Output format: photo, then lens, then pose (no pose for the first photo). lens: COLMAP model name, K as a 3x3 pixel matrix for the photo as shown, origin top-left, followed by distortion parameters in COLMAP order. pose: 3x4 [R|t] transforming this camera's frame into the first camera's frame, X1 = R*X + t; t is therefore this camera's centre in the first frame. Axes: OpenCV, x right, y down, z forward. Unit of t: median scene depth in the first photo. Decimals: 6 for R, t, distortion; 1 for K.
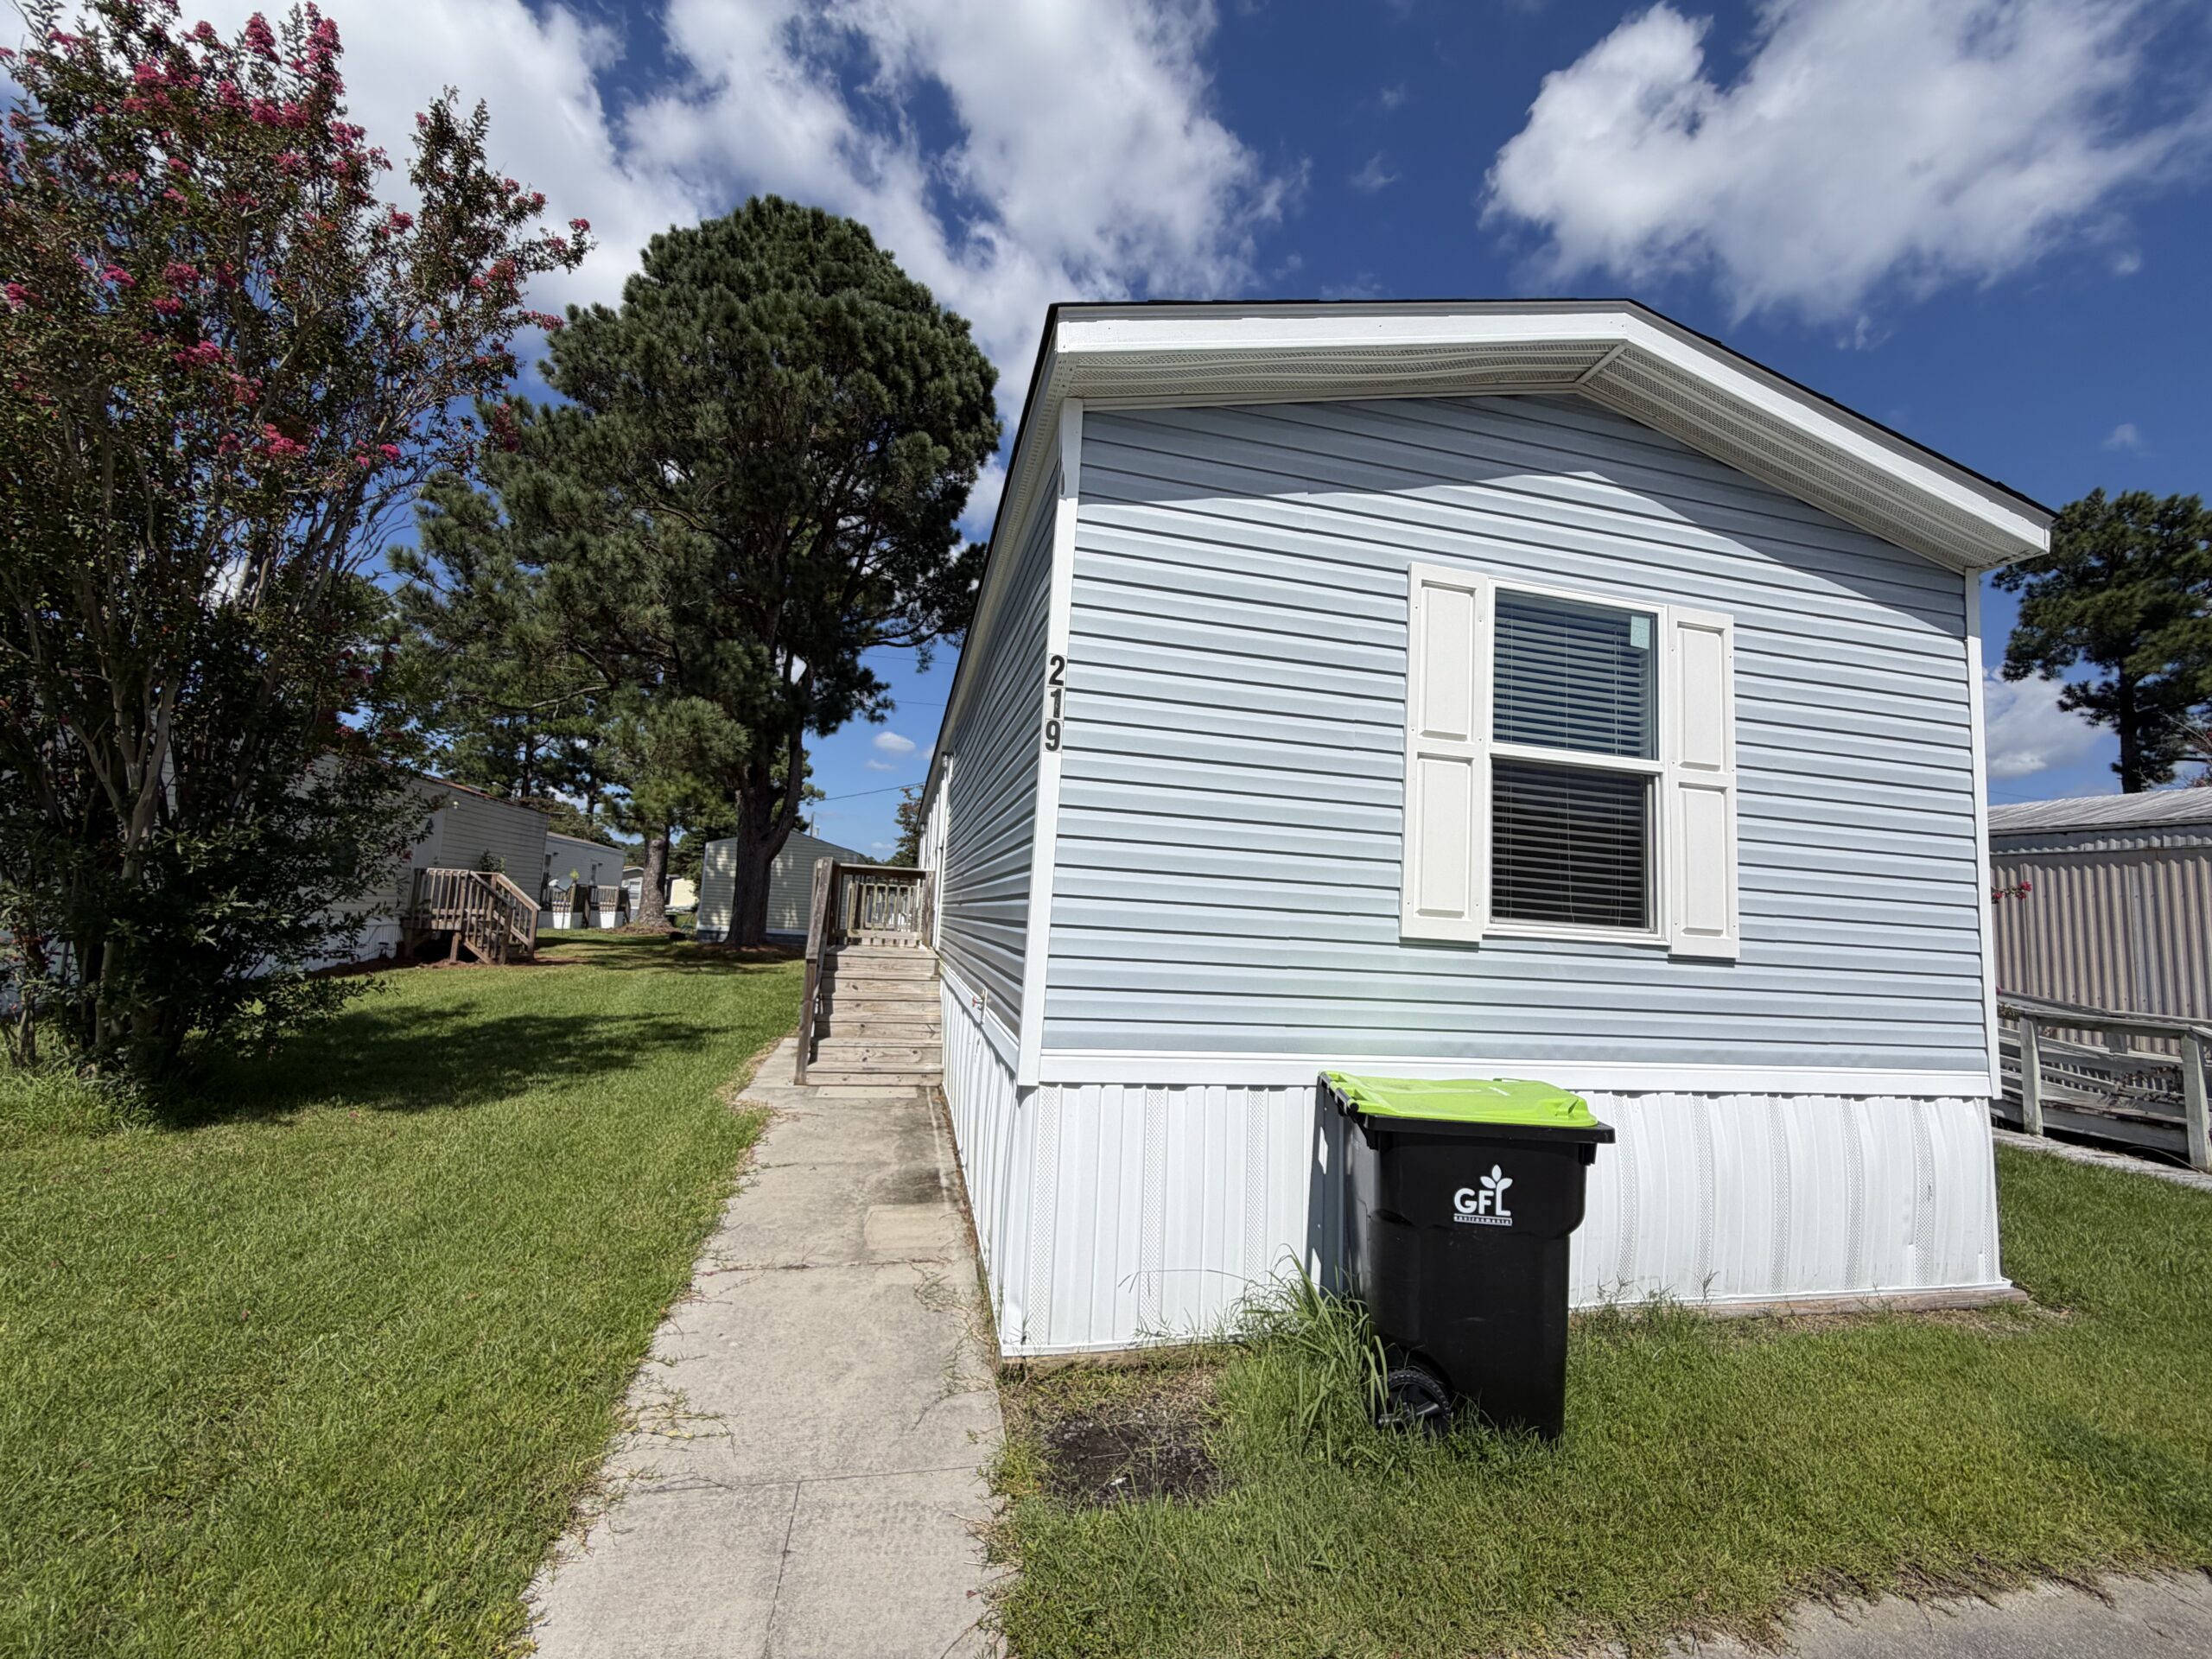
lens RADIAL K [[885.7, 0, 1101.6], [0, 885.7, 828.4], [0, 0, 1]] dist [0.001068, 0.000193]
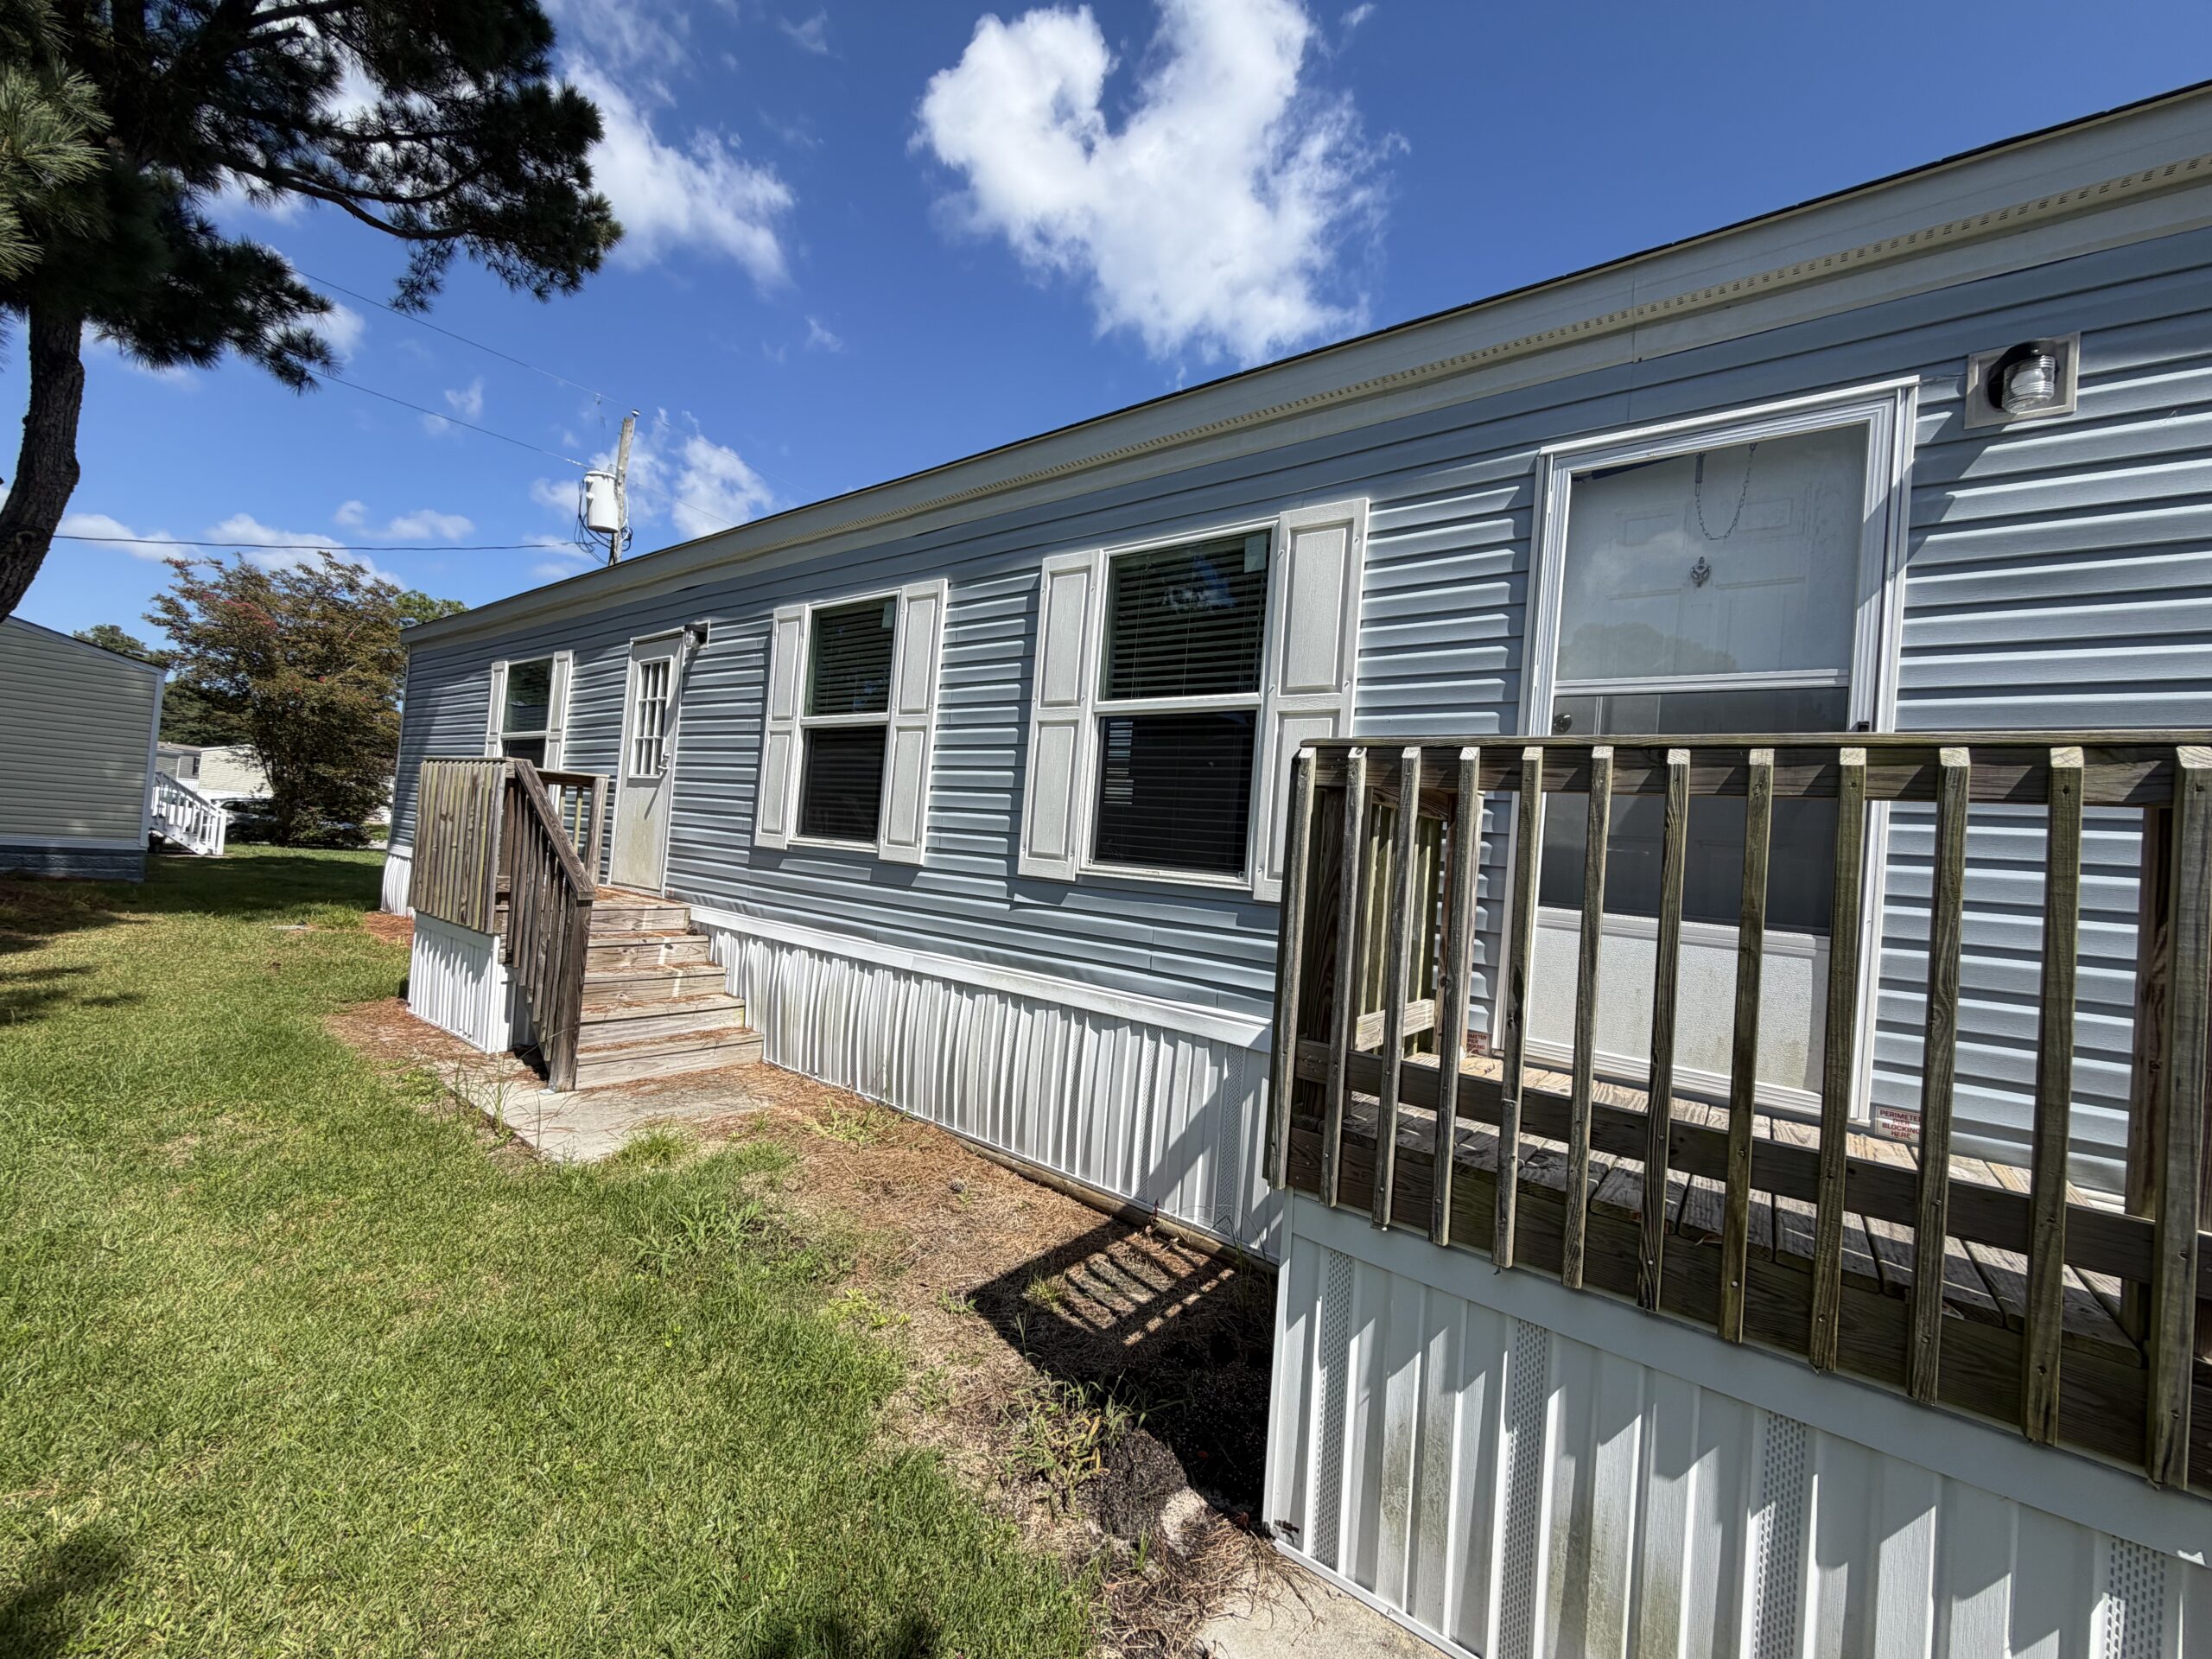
lens RADIAL K [[902.6, 0, 1101.3], [0, 902.6, 854.7], [0, 0, 1]] dist [0.000699, 0.000042]
pose [[0.609334, -0.014194, -0.792786, 1.390898], [0.007026, 0.999897, -0.012501, 0.112291], [0.792882, 0.002047, 0.609372, 0.335558]]
